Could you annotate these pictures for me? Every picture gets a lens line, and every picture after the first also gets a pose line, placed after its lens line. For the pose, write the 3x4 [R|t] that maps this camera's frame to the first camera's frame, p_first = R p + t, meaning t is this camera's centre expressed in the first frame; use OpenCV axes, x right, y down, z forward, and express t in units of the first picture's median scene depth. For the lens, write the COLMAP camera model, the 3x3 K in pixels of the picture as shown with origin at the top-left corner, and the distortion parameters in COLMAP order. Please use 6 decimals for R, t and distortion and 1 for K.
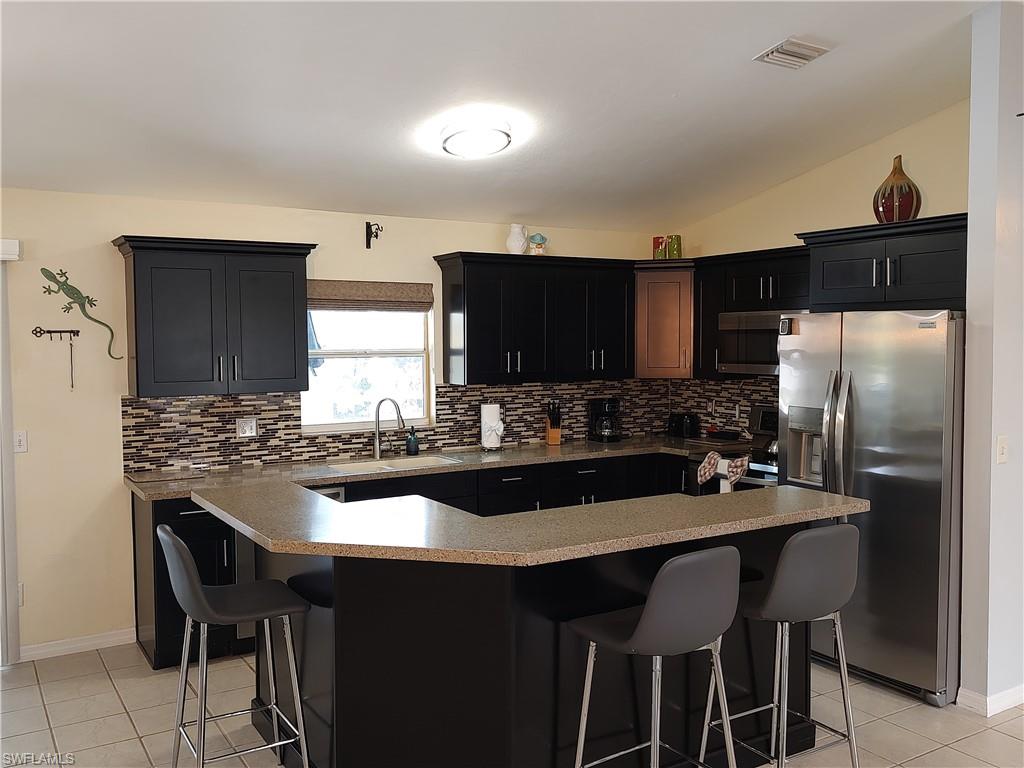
lens RADIAL K [[888.0, 0, 512.0], [0, 888.0, 384.0], [0, 0, 1]] dist [0.084767, -0.174716]
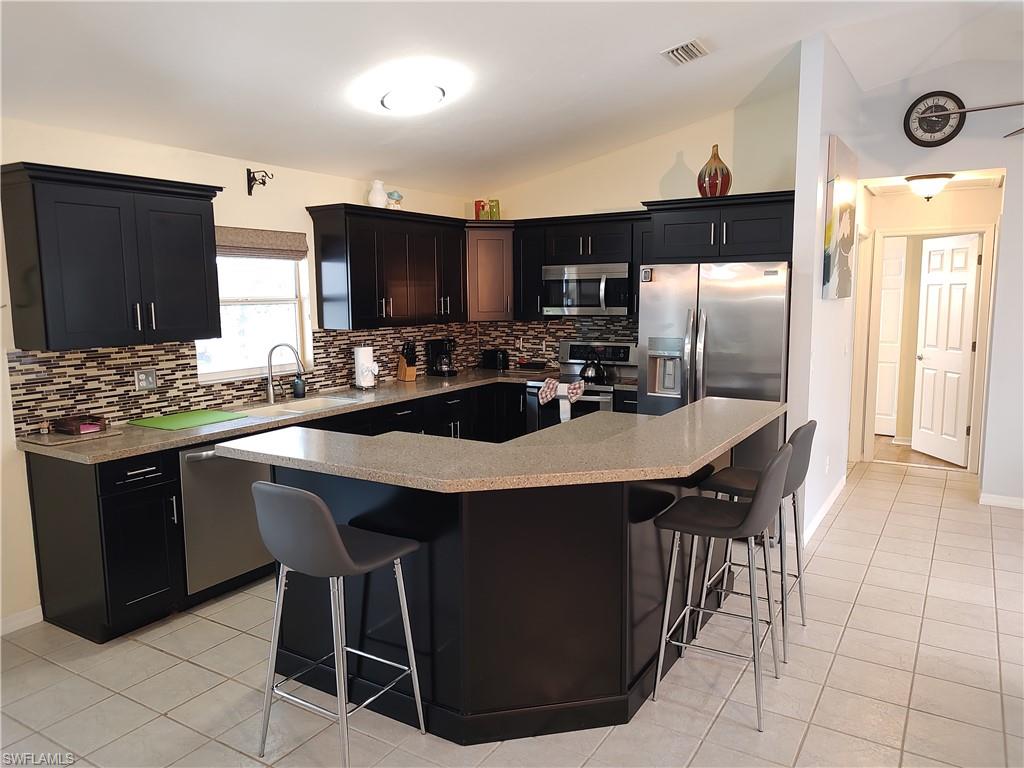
lens RADIAL K [[724.9, 0, 512.0], [0, 724.9, 384.0], [0, 0, 1]] dist [0.012880, -0.004986]
pose [[0.896303, -0.059190, 0.439474, -0.279096], [0.027731, 0.996594, 0.077666, 0.004381], [-0.442574, -0.057425, 0.894892, 0.130459]]
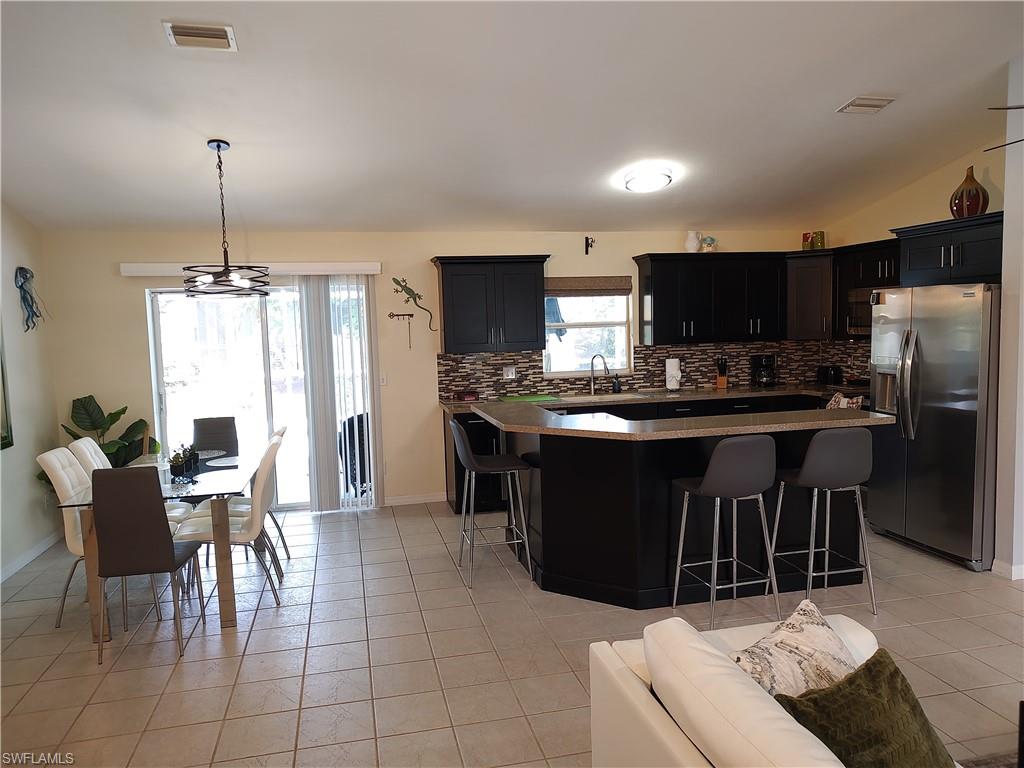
lens RADIAL K [[724.9, 0, 512.0], [0, 724.9, 384.0], [0, 0, 1]] dist [0.012880, -0.004986]
pose [[0.947402, 0.007218, -0.319965, 0.115287], [0.006396, 0.999119, 0.041478, 0.014553], [0.319983, -0.041343, 0.946521, -0.209527]]
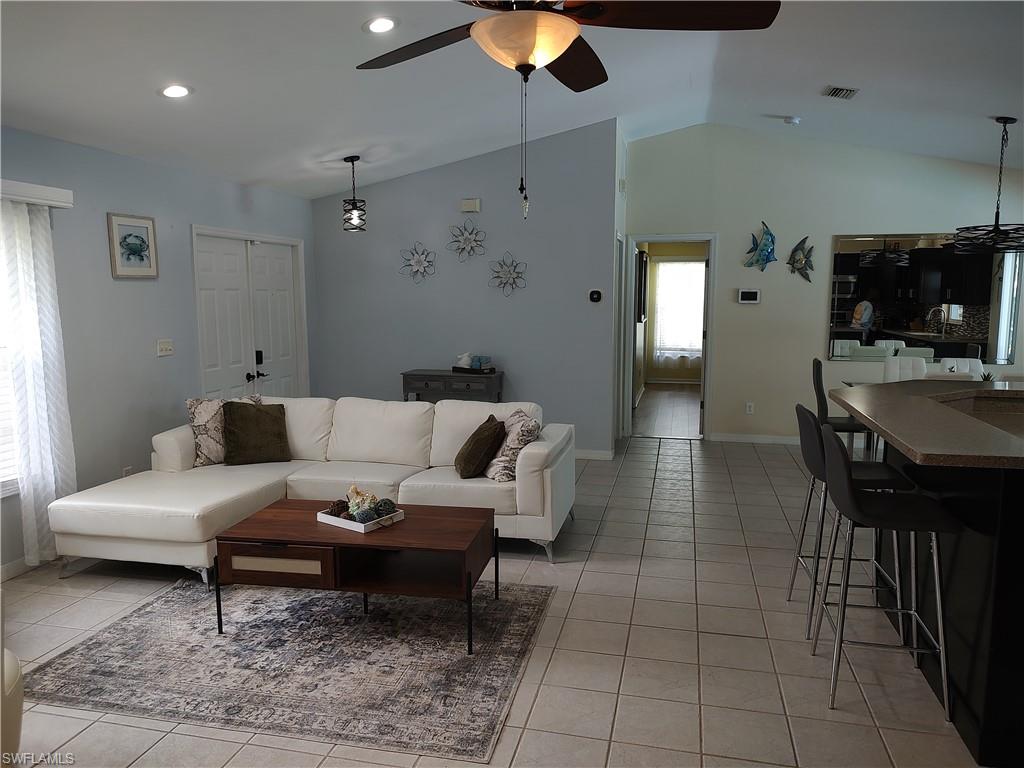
lens RADIAL K [[729.9, 0, 512.0], [0, 729.9, 384.0], [0, 0, 1]] dist [0.007227, -0.003662]
pose [[-0.708723, 0.097217, -0.698757, 0.725778], [-0.029541, 0.985502, 0.167074, -0.024347], [0.704868, 0.139051, -0.695576, 0.754410]]
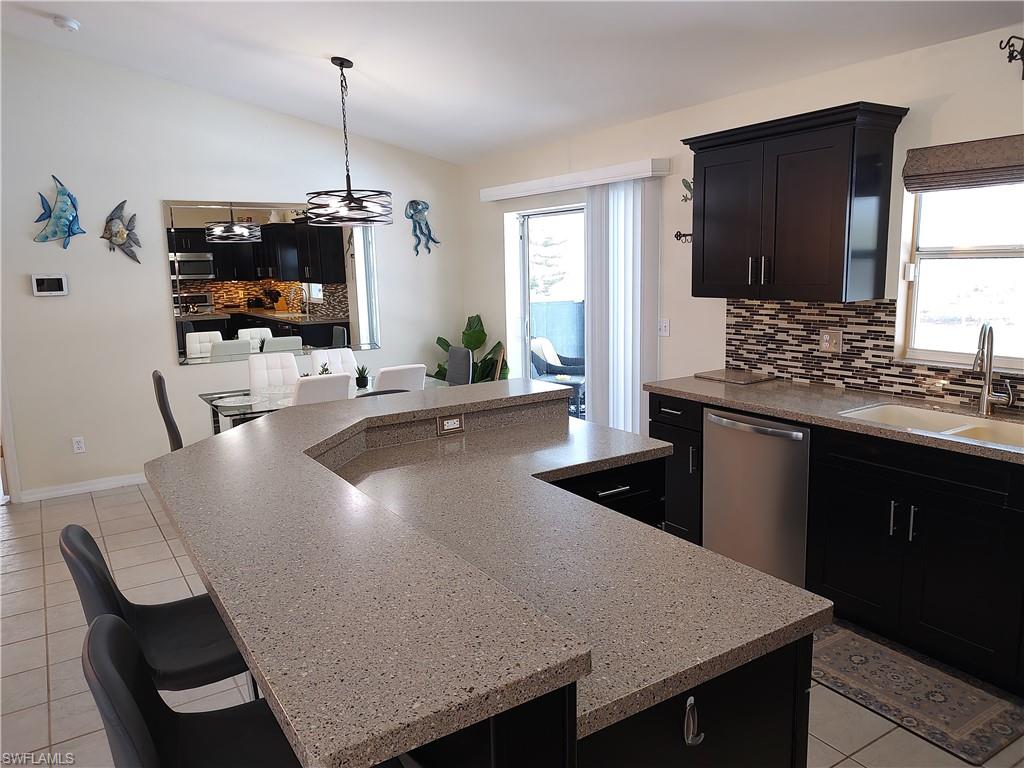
lens RADIAL K [[724.9, 0, 512.0], [0, 724.9, 384.0], [0, 0, 1]] dist [0.012880, -0.004986]
pose [[0.022944, 0.174420, -0.984404, 0.376323], [-0.024882, 0.984458, 0.173850, -0.023160], [0.999427, 0.020506, 0.026927, 0.658262]]
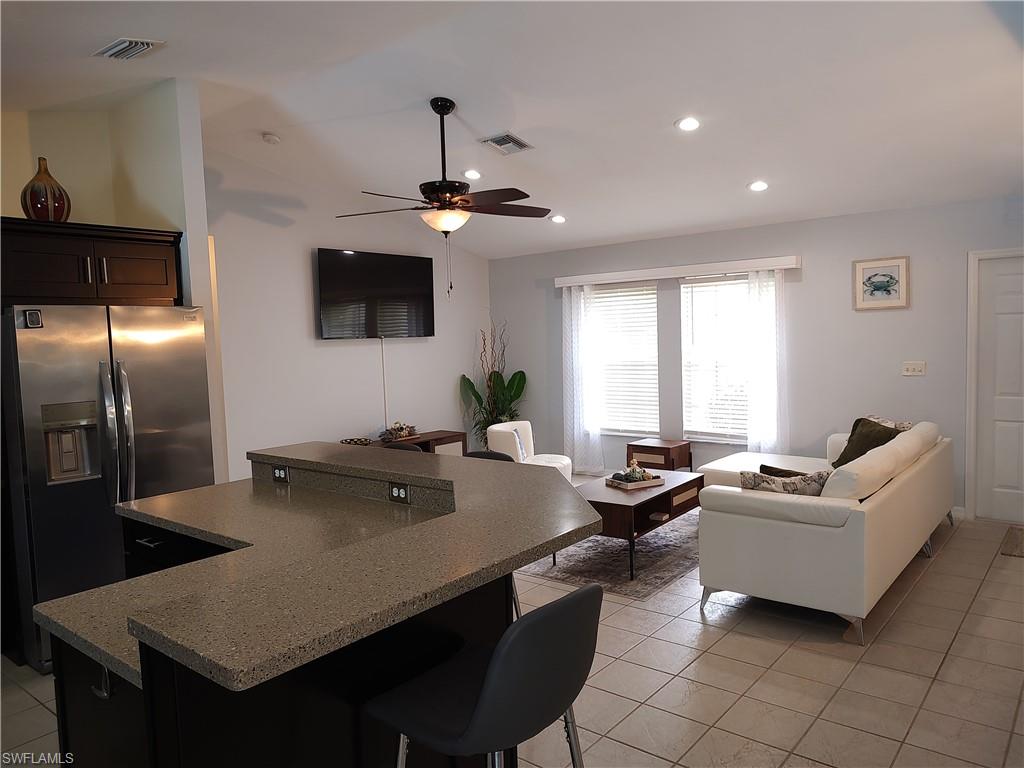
lens RADIAL K [[724.9, 0, 512.0], [0, 724.9, 384.0], [0, 0, 1]] dist [0.012880, -0.004986]
pose [[-0.323890, -0.048752, 0.944838, -0.470098], [0.086512, 0.992961, 0.080891, -0.013291], [-0.942131, 0.107939, -0.317392, 0.664423]]
